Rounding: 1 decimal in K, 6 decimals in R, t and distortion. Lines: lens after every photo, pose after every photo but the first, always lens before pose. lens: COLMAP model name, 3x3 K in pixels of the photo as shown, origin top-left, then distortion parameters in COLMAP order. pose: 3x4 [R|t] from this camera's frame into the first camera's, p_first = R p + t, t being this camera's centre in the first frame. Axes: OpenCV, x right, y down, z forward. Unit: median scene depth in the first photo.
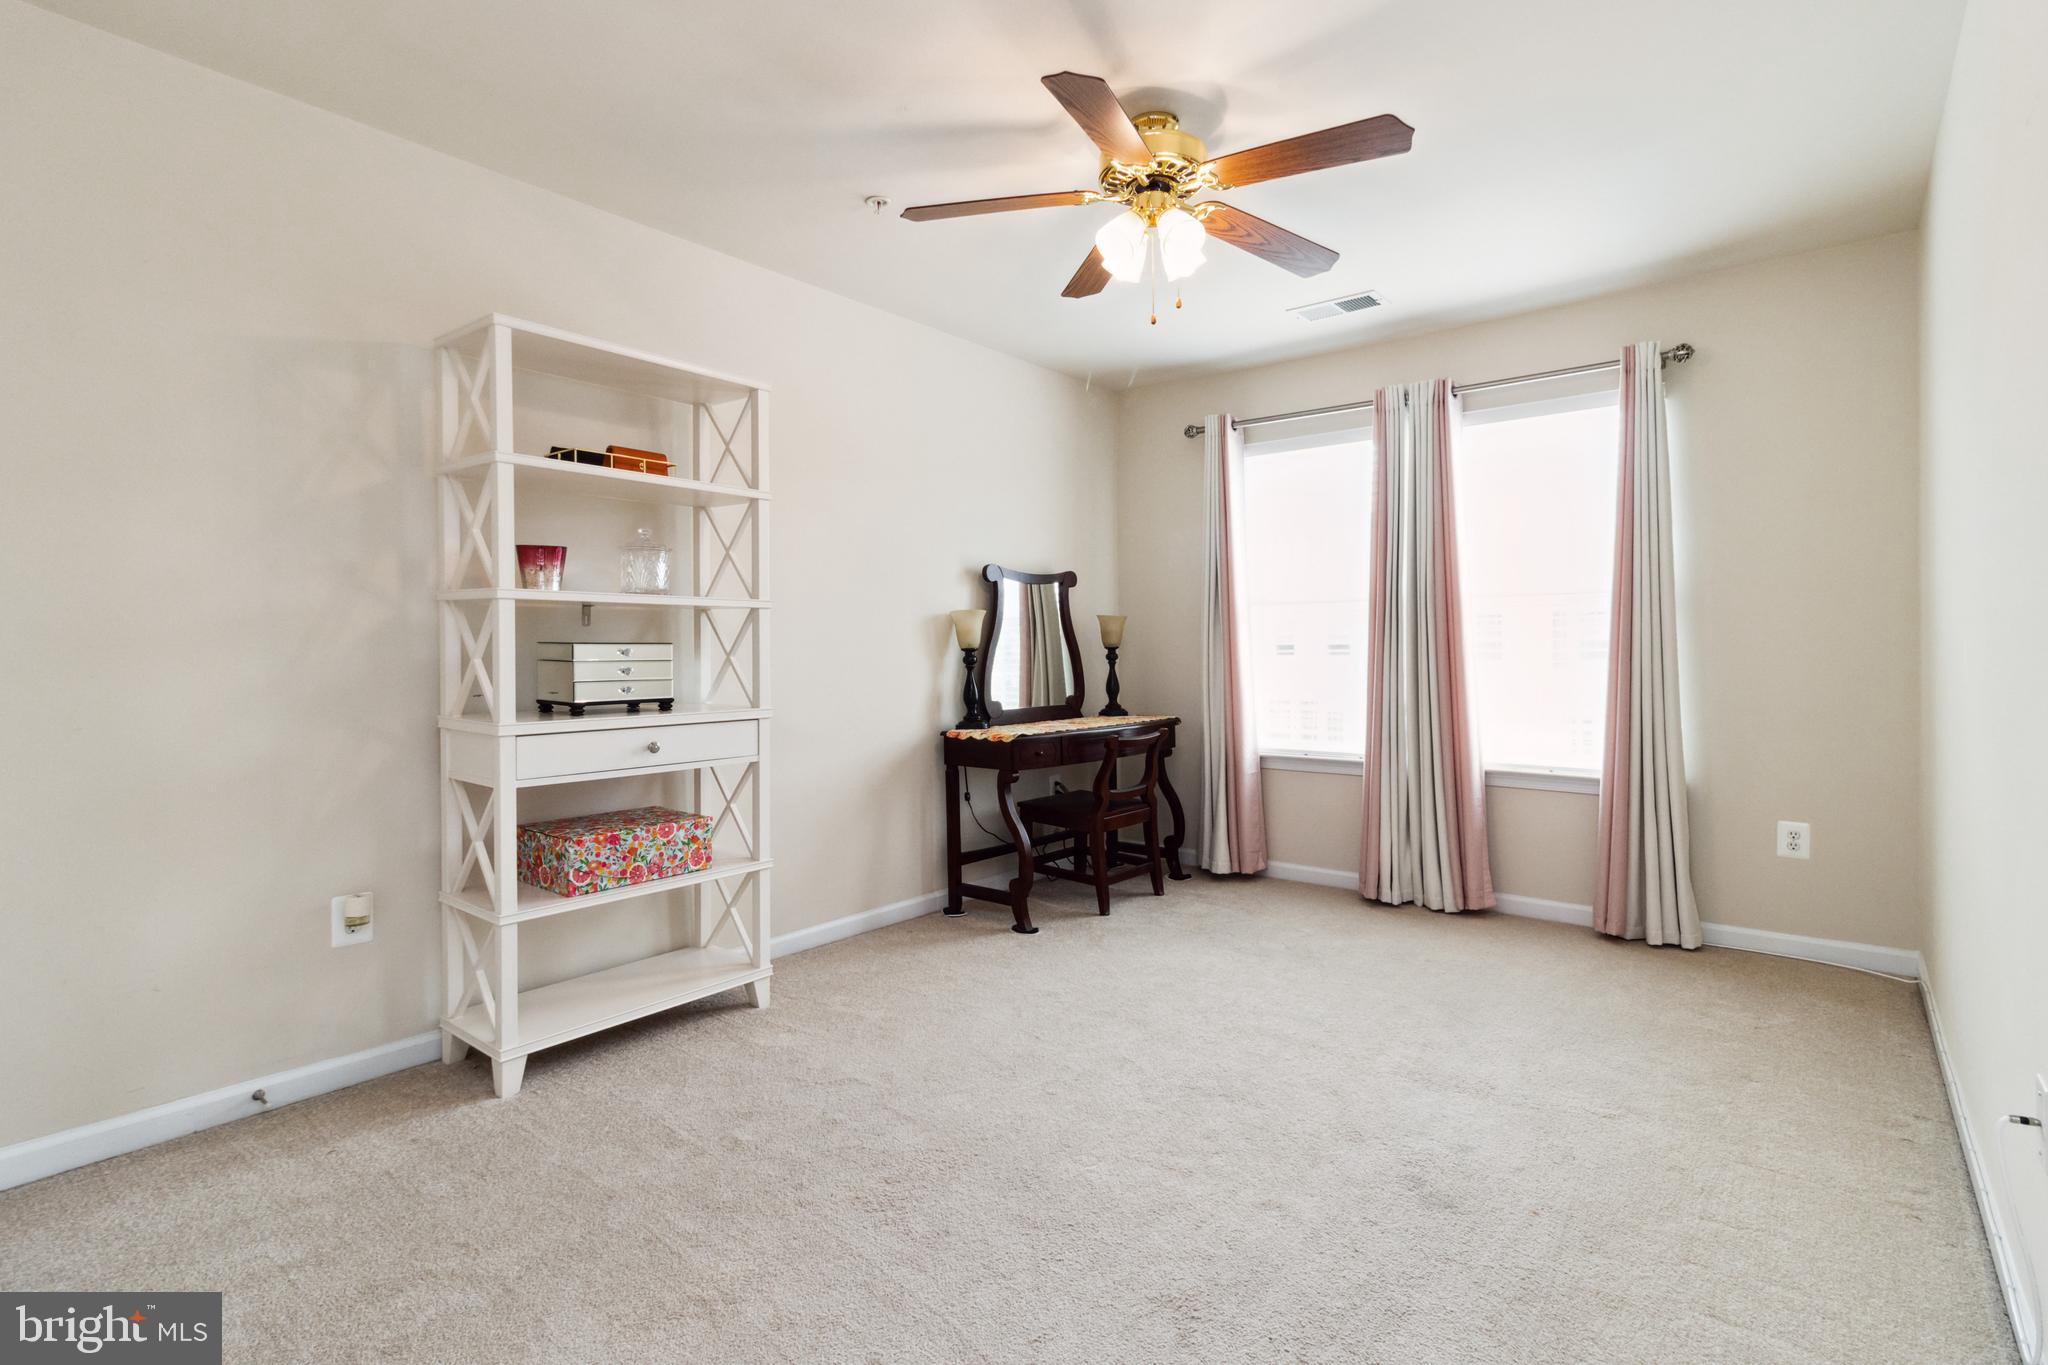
lens RADIAL K [[979.6, 0, 1023.3], [0, 979.6, 642.4], [0, 0, 1]] dist [0.003270, 0.000288]
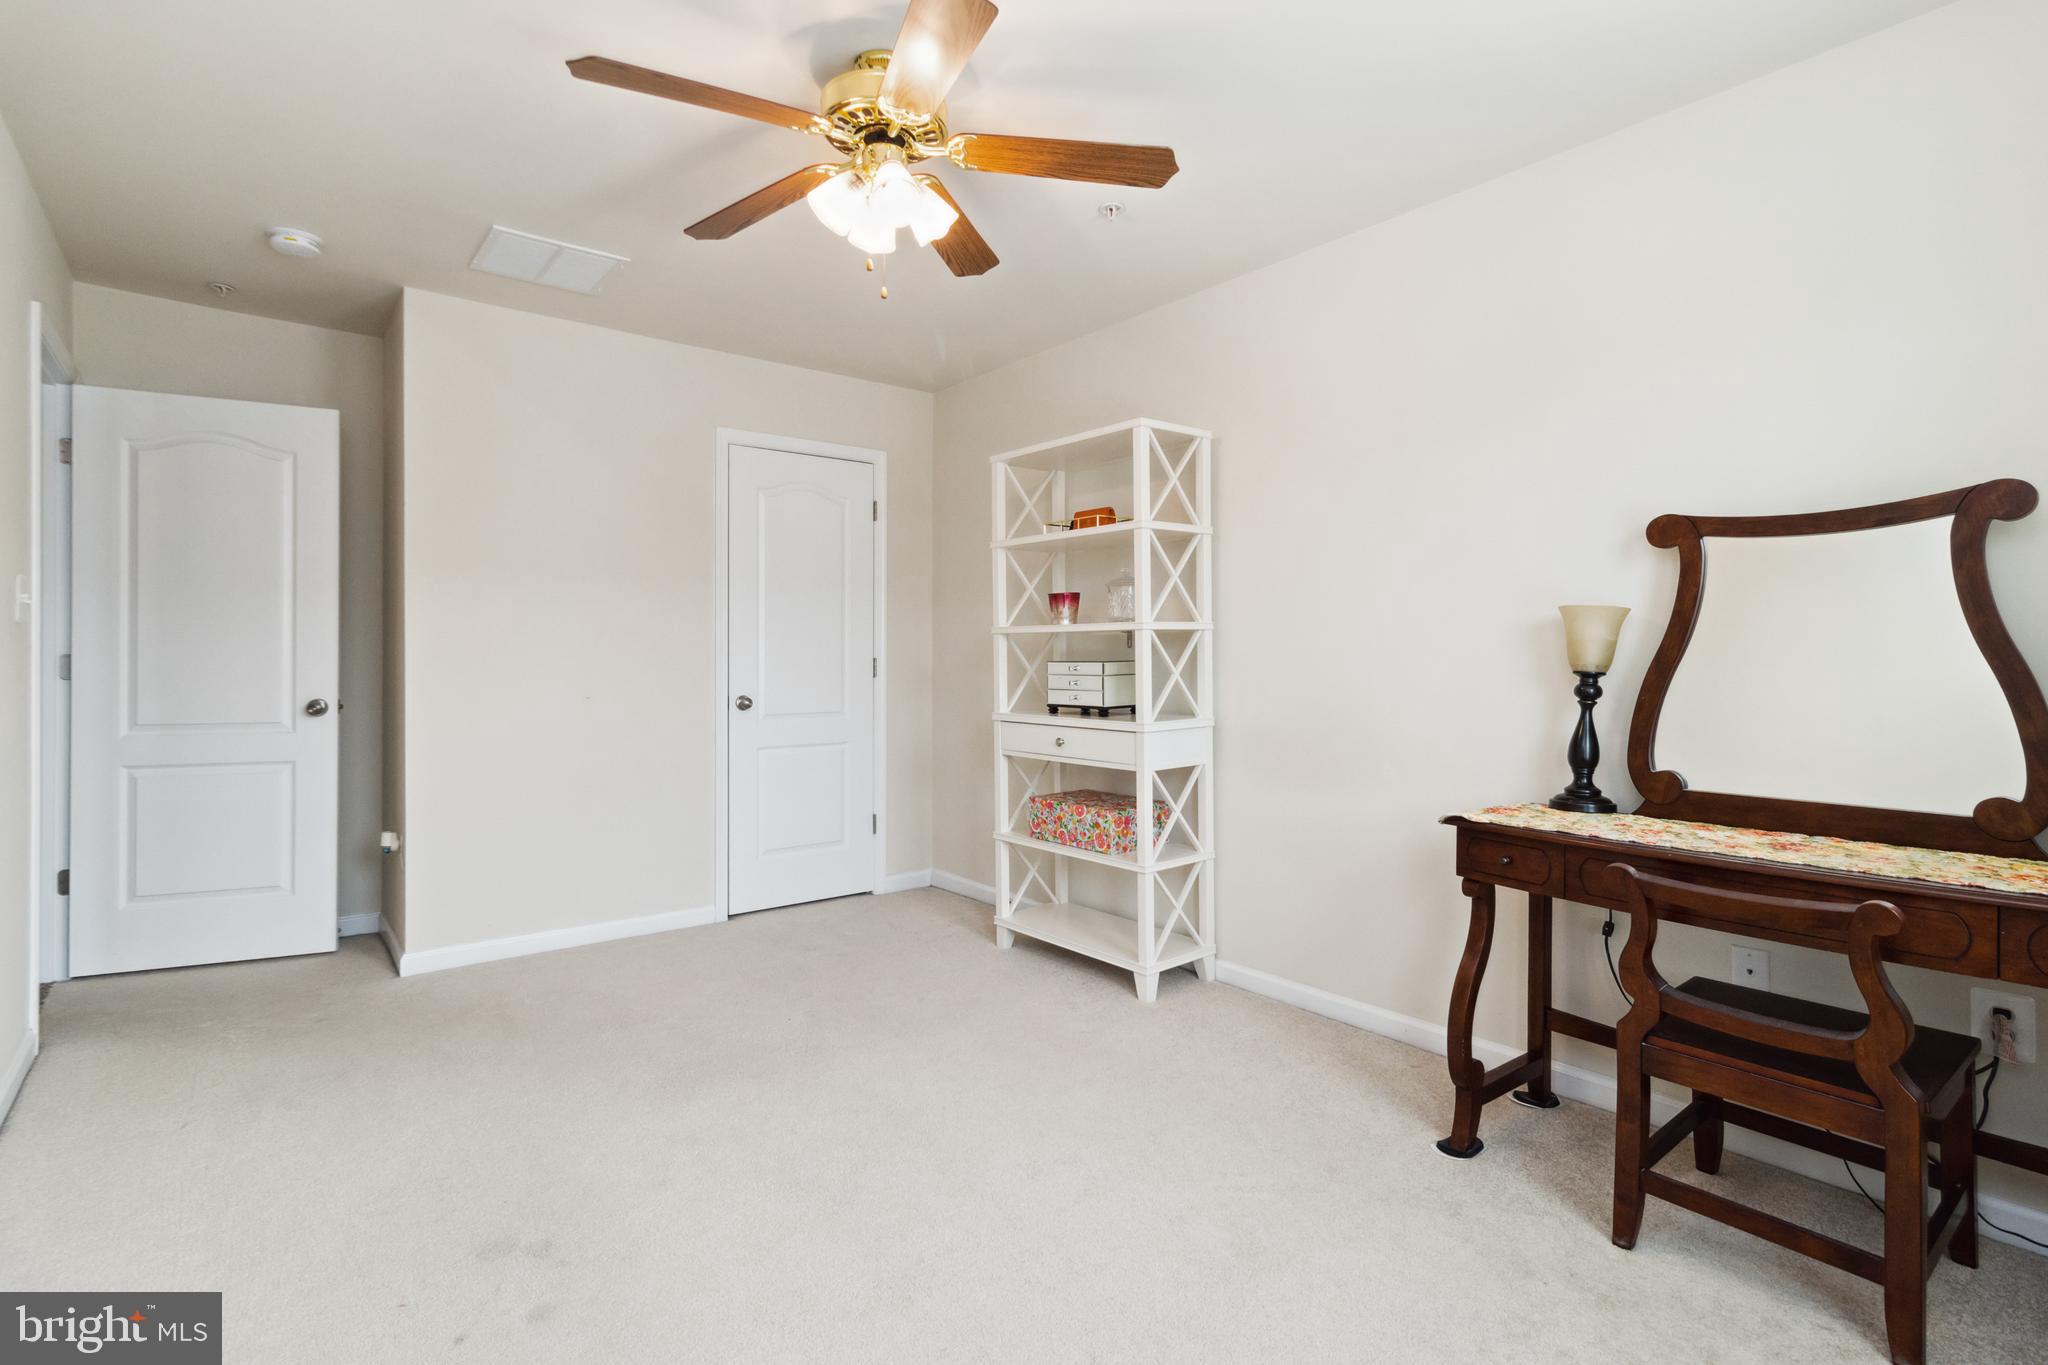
lens RADIAL K [[979.6, 0, 1026.0], [0, 979.6, 677.8], [0, 0, 1]] dist [0.003270, 0.000288]
pose [[-0.198934, 0.013931, -0.979914, 0.856075], [-0.002437, 0.999889, 0.014710, 0.002517], [0.980010, 0.005314, -0.198878, 1.149806]]
